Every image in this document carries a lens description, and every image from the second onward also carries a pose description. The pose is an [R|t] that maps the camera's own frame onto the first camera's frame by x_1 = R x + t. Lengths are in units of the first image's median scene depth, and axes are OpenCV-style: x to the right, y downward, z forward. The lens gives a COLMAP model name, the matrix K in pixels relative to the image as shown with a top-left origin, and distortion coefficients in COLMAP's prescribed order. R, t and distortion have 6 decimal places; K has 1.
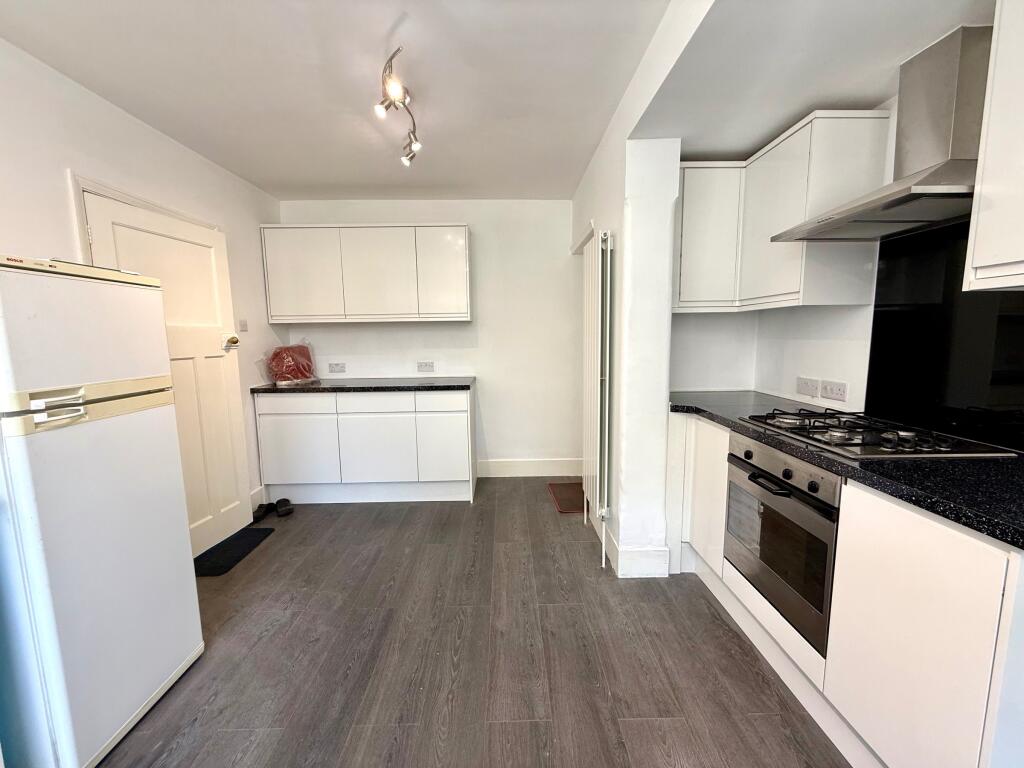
lens RADIAL K [[416.5, 0, 512.1], [0, 416.5, 384.5], [0, 0, 1]] dist [0.000185, 0.000639]
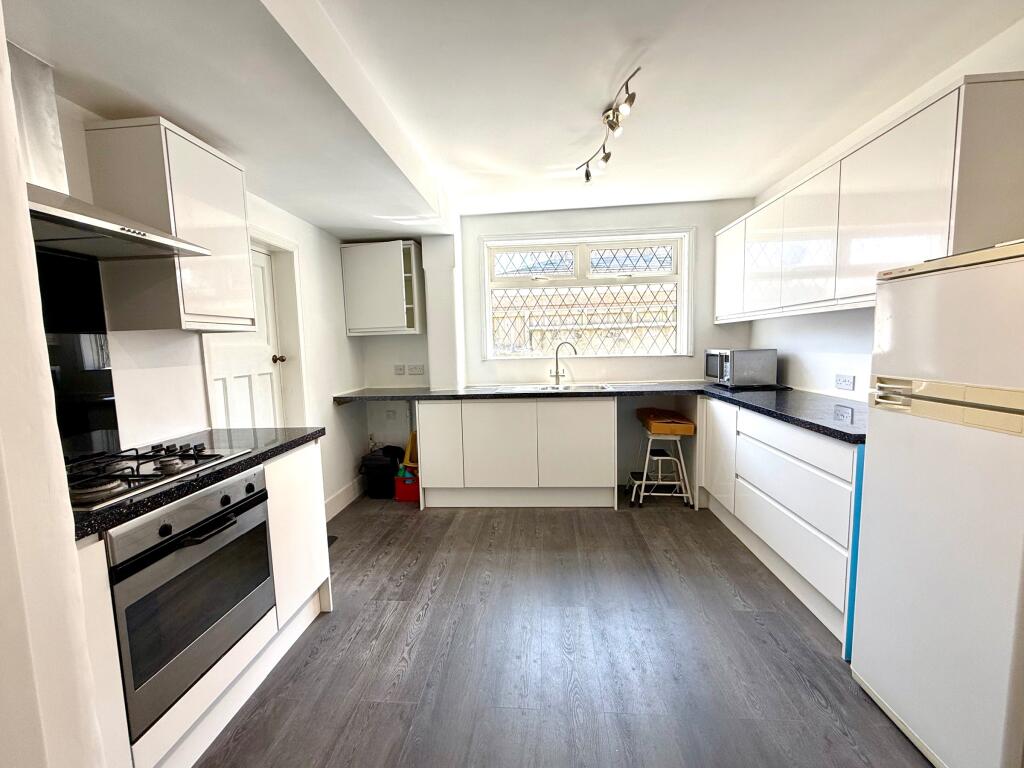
lens RADIAL K [[416.5, 0, 512.0], [0, 416.5, 384.0], [0, 0, 1]] dist [0.000185, 0.000639]
pose [[-0.994542, 0.030868, 0.099670, -0.125044], [0.052090, 0.974567, 0.217957, -0.242059], [-0.090407, 0.221959, -0.970856, 1.912288]]
